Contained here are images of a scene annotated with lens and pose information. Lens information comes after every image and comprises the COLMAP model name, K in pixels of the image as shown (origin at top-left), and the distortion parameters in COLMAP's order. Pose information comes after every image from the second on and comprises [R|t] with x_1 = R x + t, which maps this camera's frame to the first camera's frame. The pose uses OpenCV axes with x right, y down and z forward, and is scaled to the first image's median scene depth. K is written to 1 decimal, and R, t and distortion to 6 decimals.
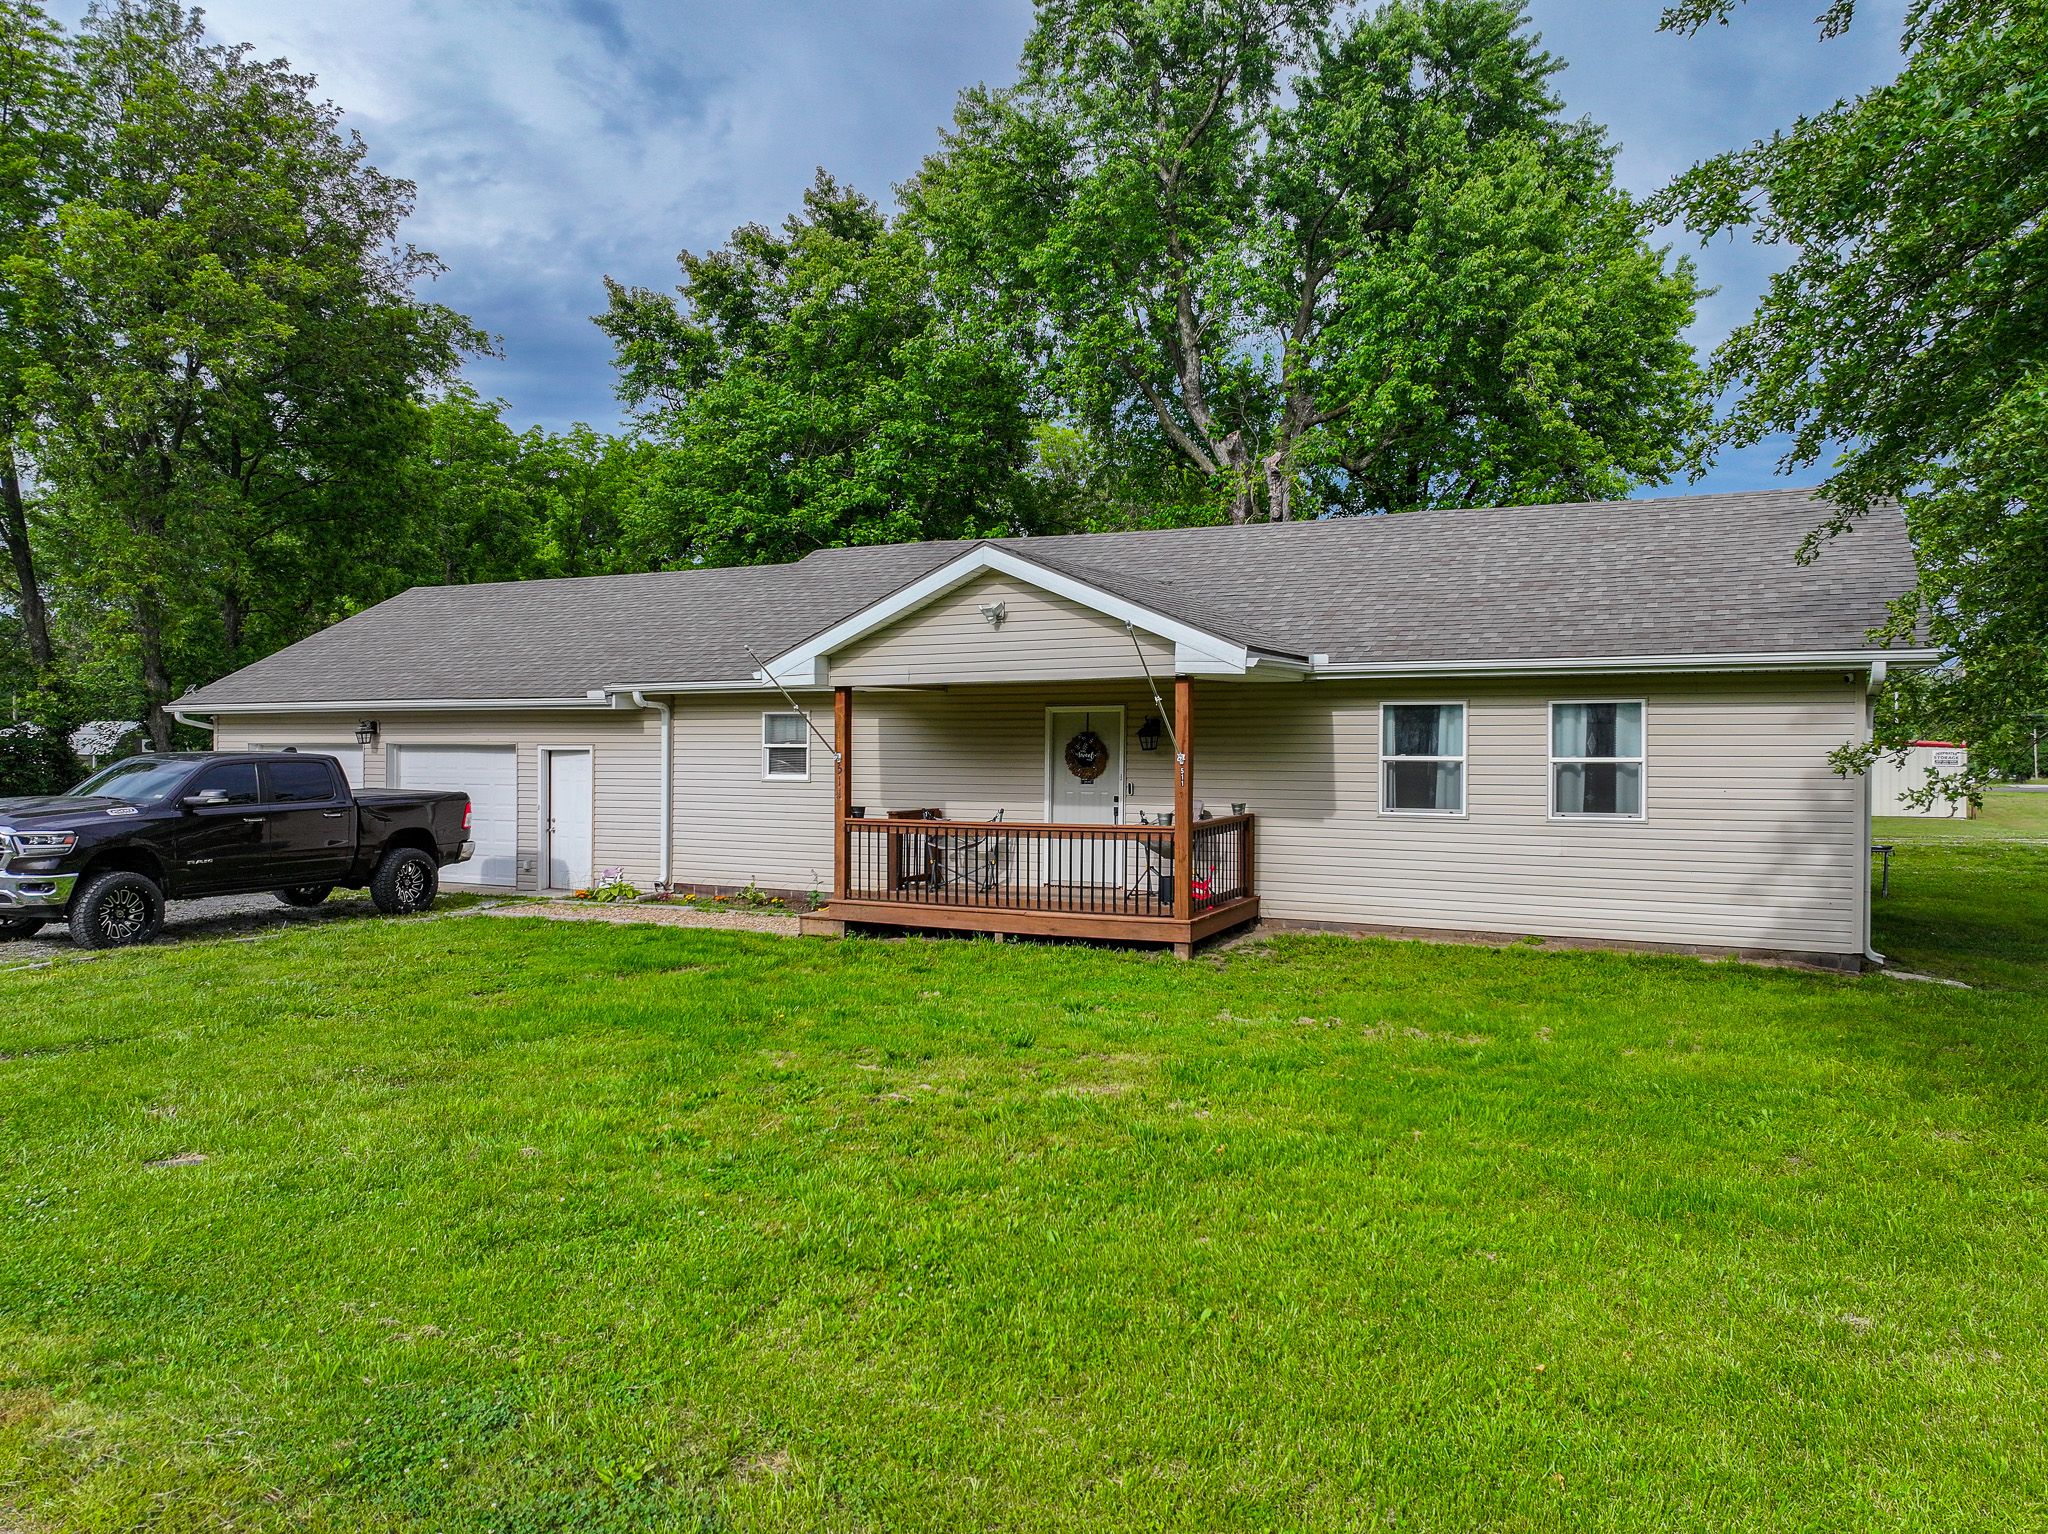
lens RADIAL K [[1429.2, 0, 1033.8], [0, 1429.2, 755.0], [0, 0, 1]] dist [0.001453, -0.000303]
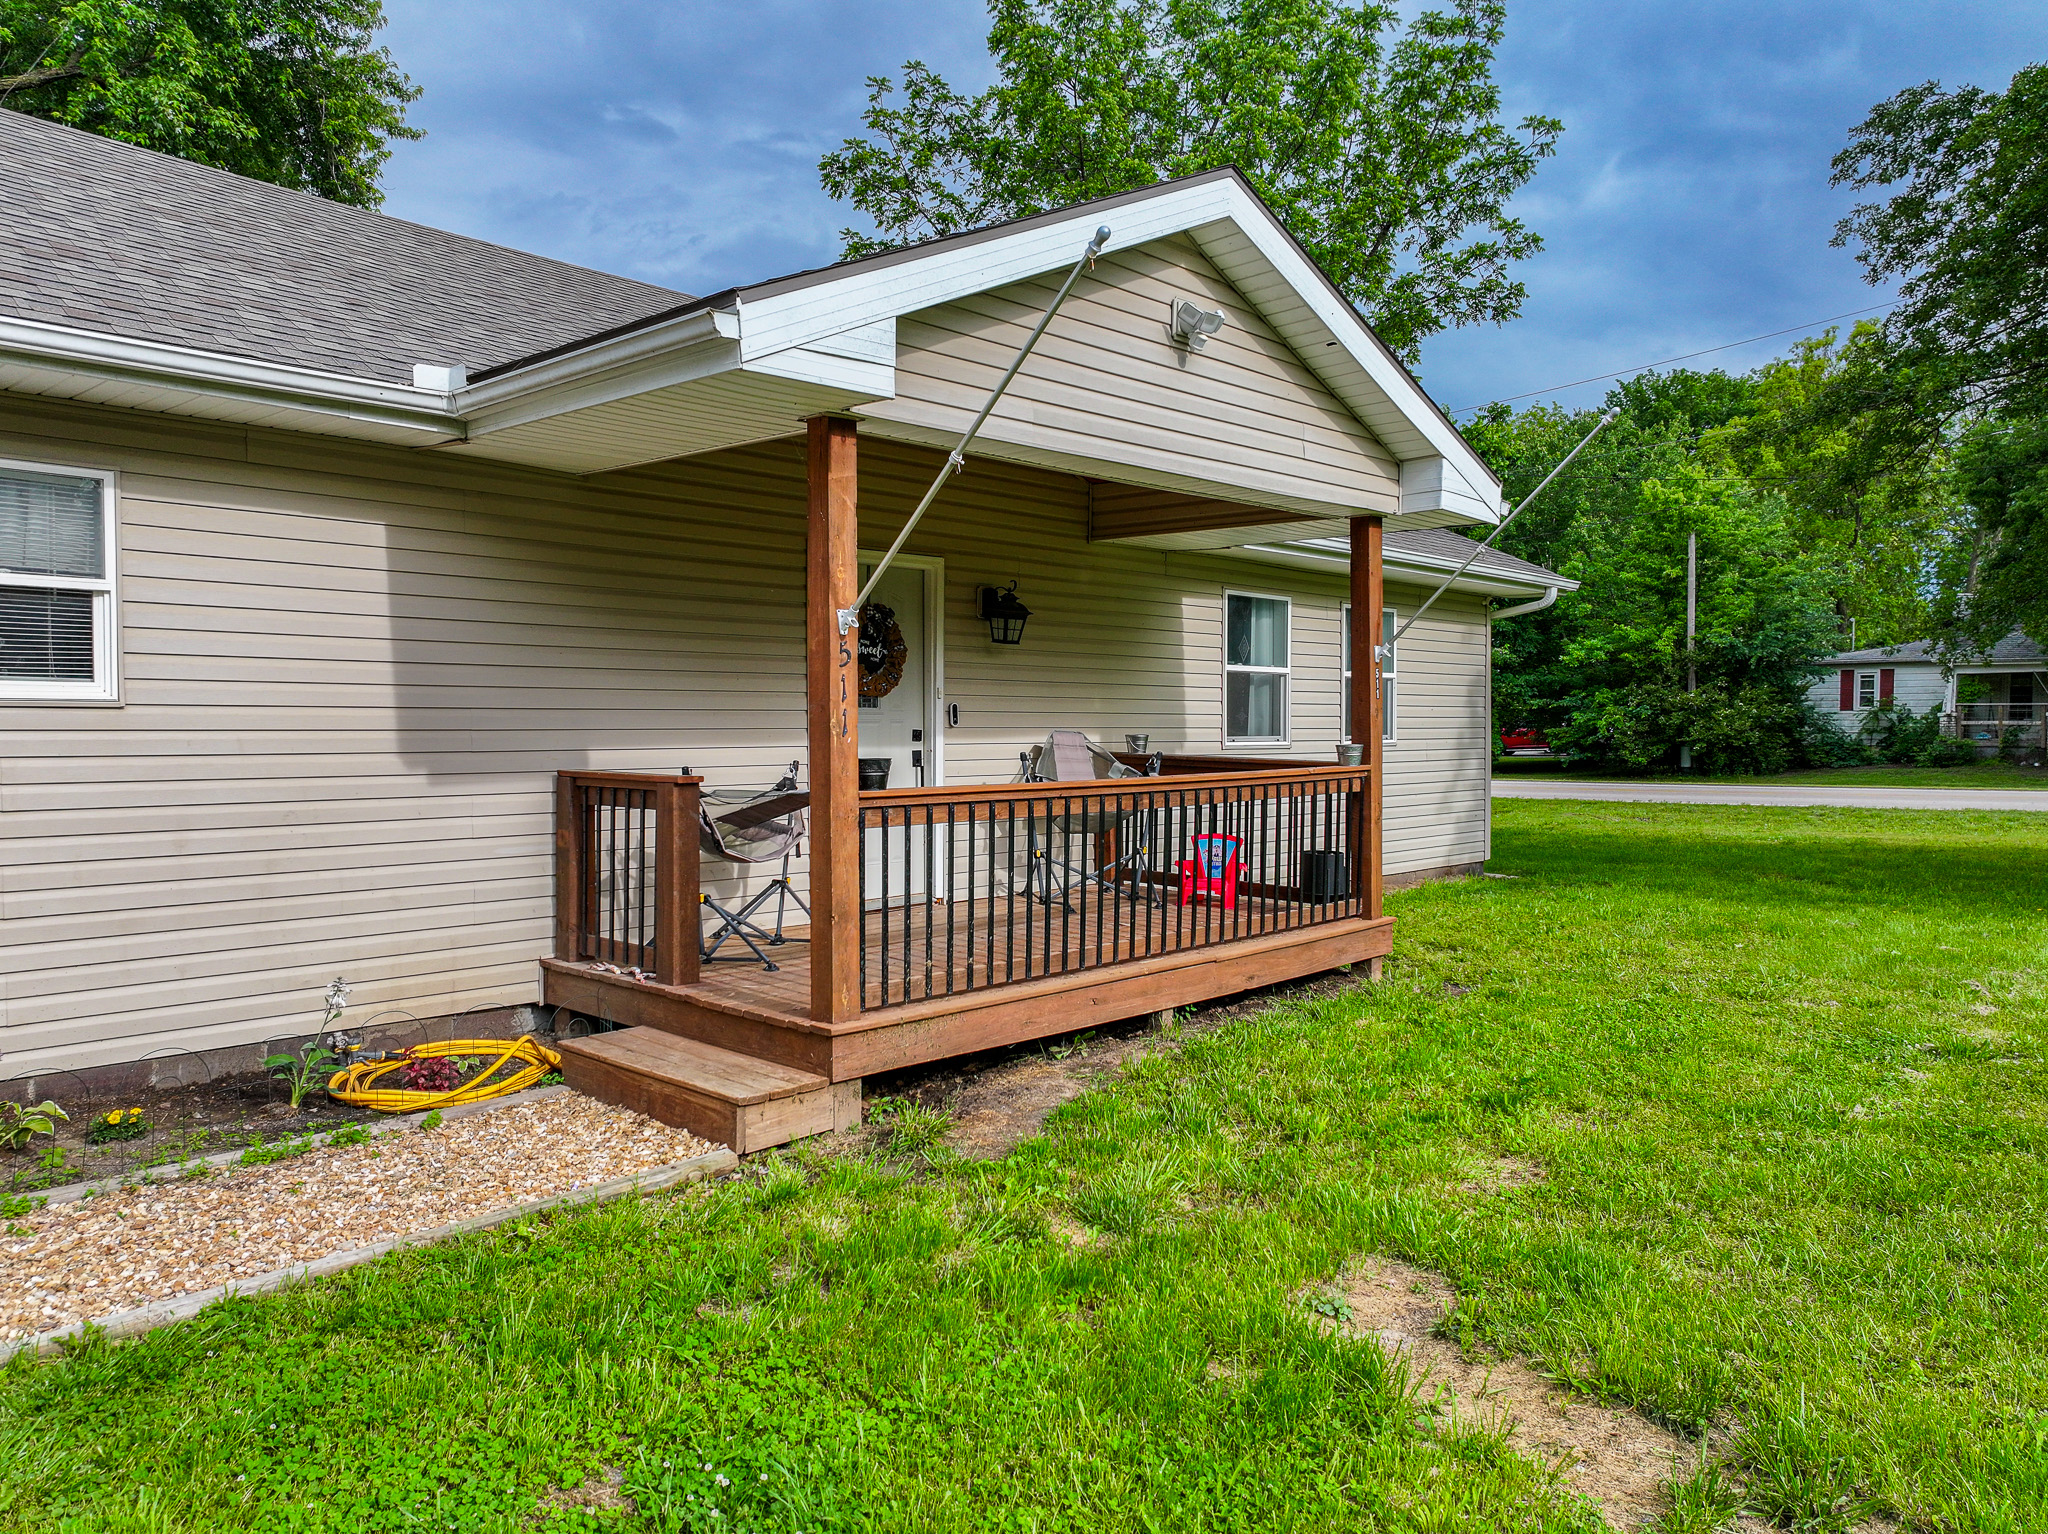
lens RADIAL K [[1438.6, 0, 1024.0], [0, 1438.6, 767.0], [0, 0, 1]] dist [0.008918, 0.004342]
pose [[0.293096, -0.034649, 0.955455, -0.407422], [0.002972, 0.999371, 0.035329, 0.022162], [-0.956078, -0.007515, 0.293015, 0.748300]]
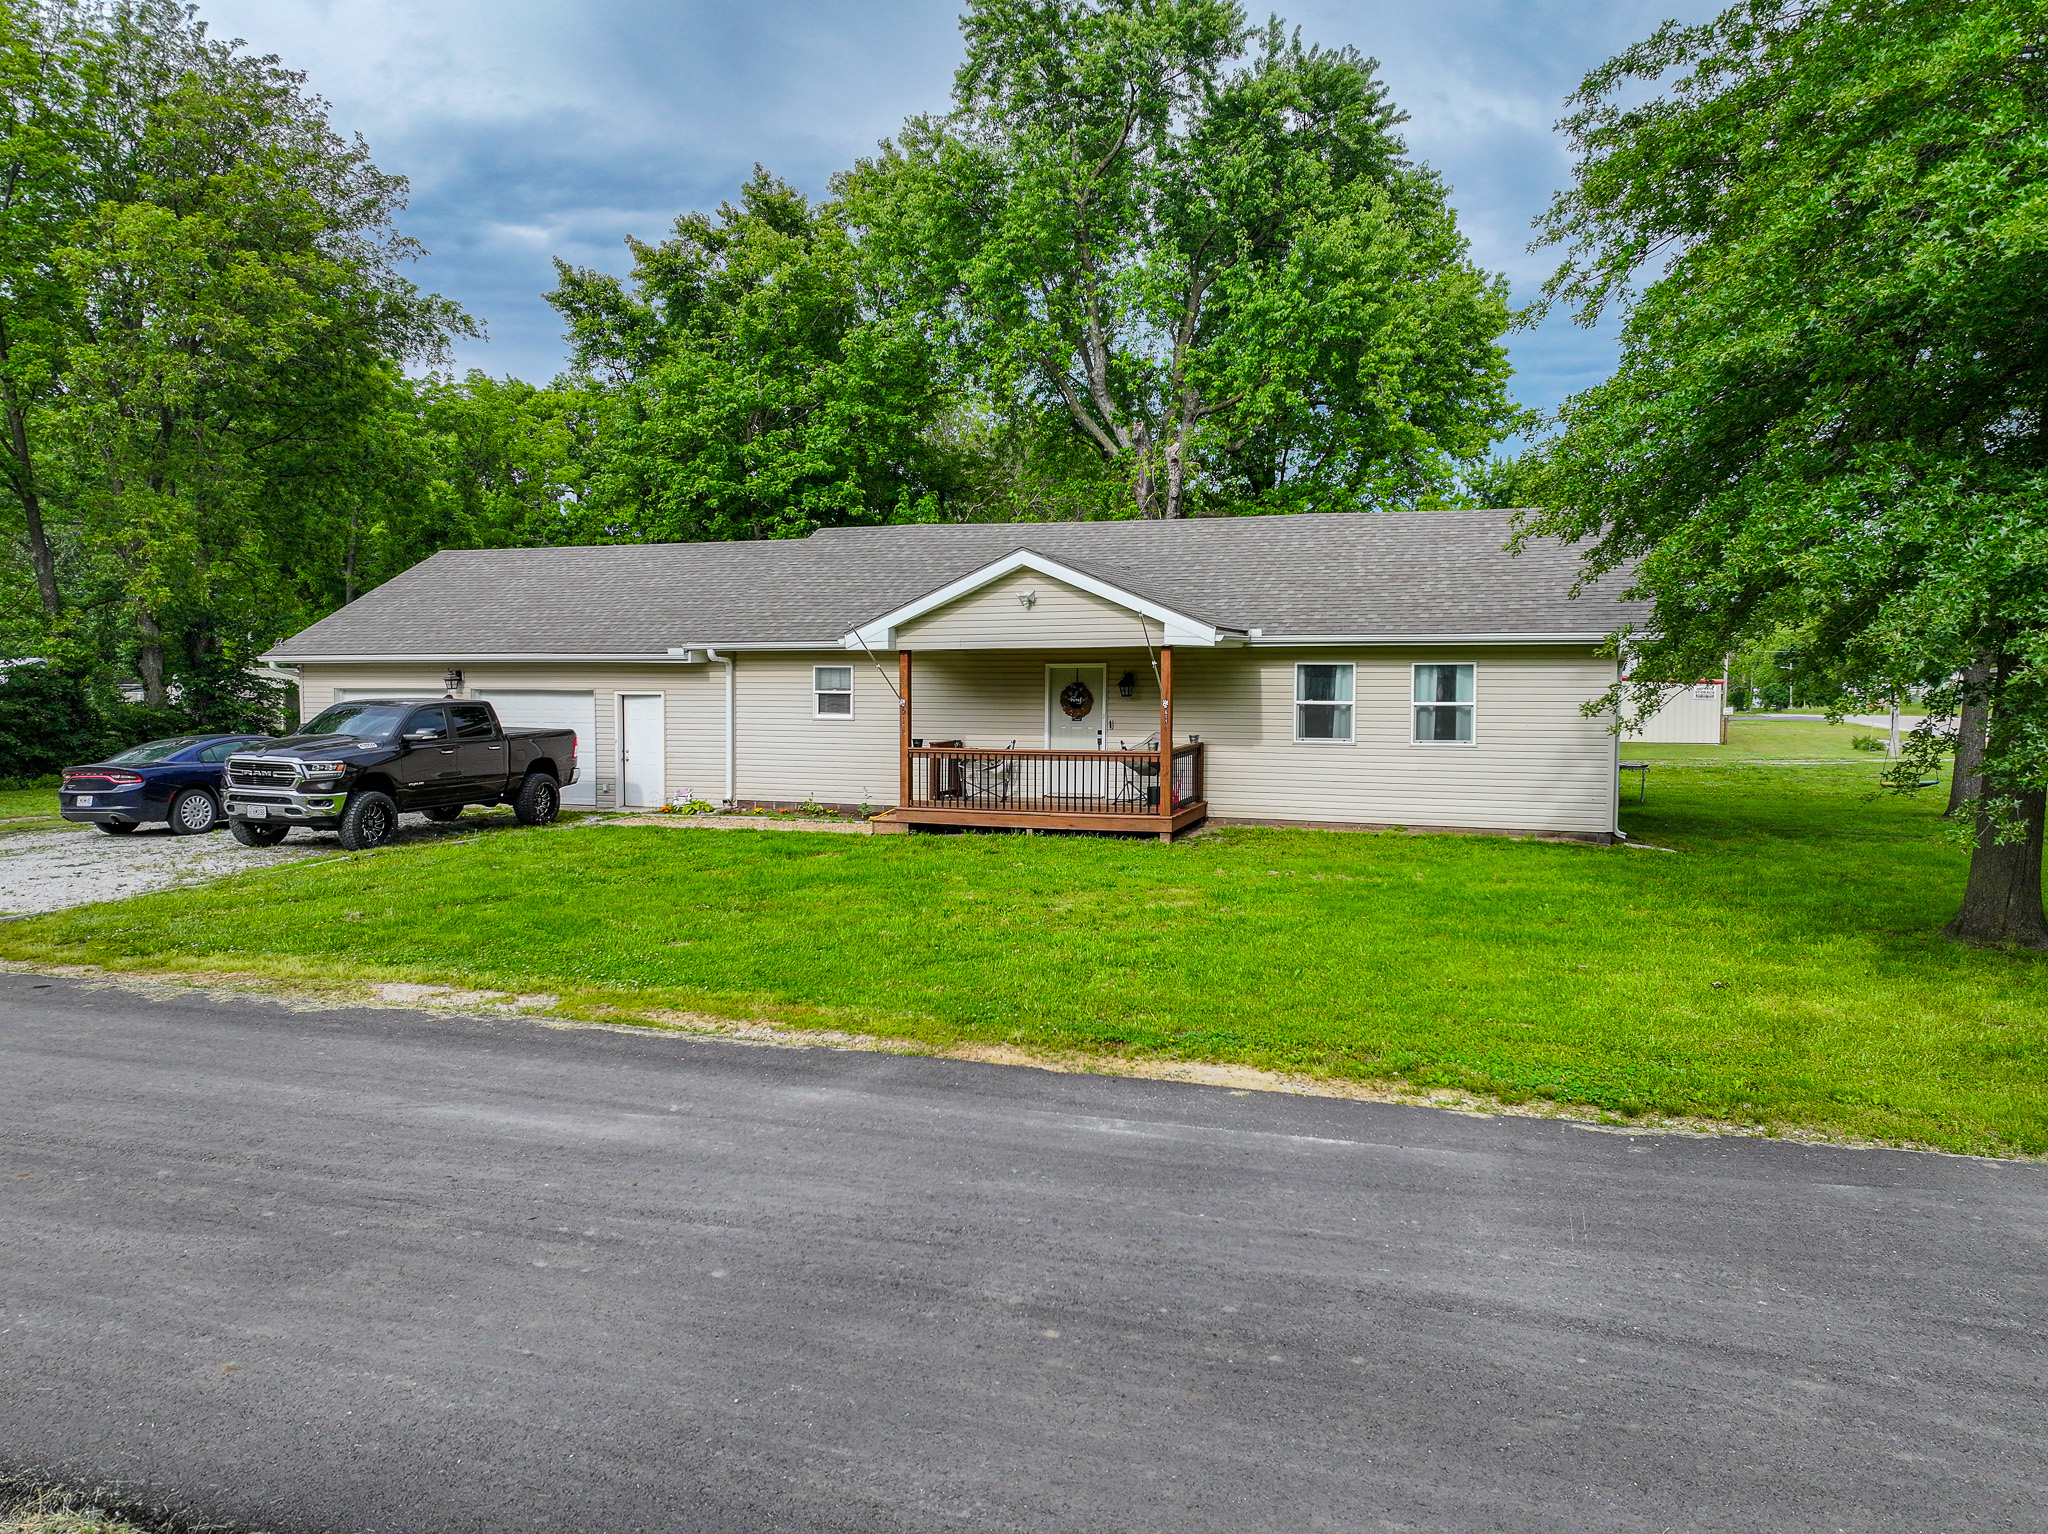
lens RADIAL K [[1424.5, 0, 1033.4], [0, 1424.5, 758.2], [0, 0, 1]] dist [-0.000678, 0.007416]
pose [[0.993010, -0.007355, 0.117799, -0.151847], [0.001450, 0.998741, 0.050141, -0.011389], [-0.118019, -0.049620, 0.991771, -0.309273]]
